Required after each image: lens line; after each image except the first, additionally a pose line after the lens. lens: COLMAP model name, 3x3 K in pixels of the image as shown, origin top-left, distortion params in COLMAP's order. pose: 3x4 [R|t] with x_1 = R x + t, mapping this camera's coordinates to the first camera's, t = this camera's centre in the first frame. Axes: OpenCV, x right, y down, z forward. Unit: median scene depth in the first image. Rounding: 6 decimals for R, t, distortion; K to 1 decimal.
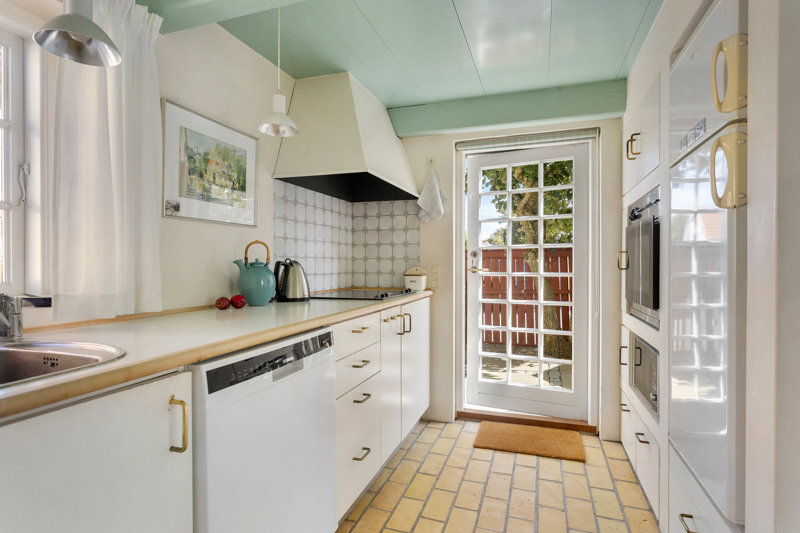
lens RADIAL K [[423.3, 0, 400.0], [0, 423.3, 266.5], [0, 0, 1]] dist [-0.000491, -0.000040]
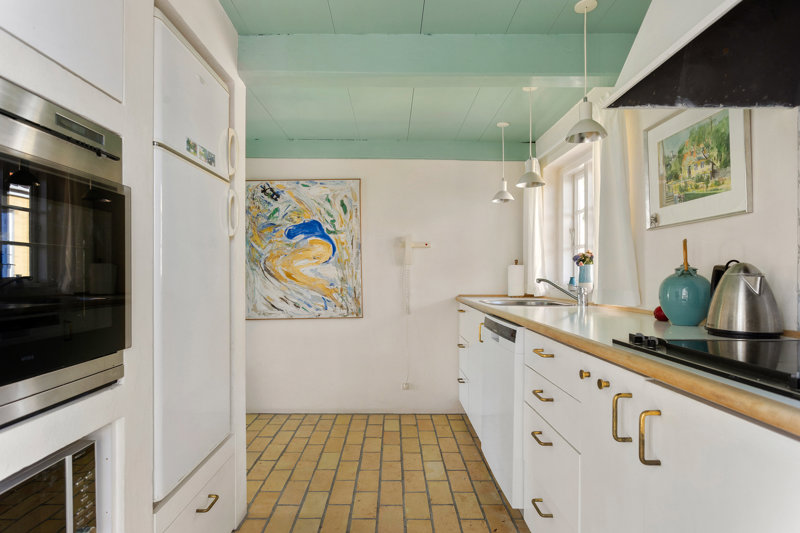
lens RADIAL K [[484.0, 0, 400.0], [0, 484.0, 266.5], [0, 0, 1]] dist [-0.000057, -0.000028]
pose [[-0.942547, -0.000768, -0.334072, 0.337688], [0.002163, 0.999962, -0.008402, -0.005029], [0.334066, -0.008642, -0.942510, 1.282541]]
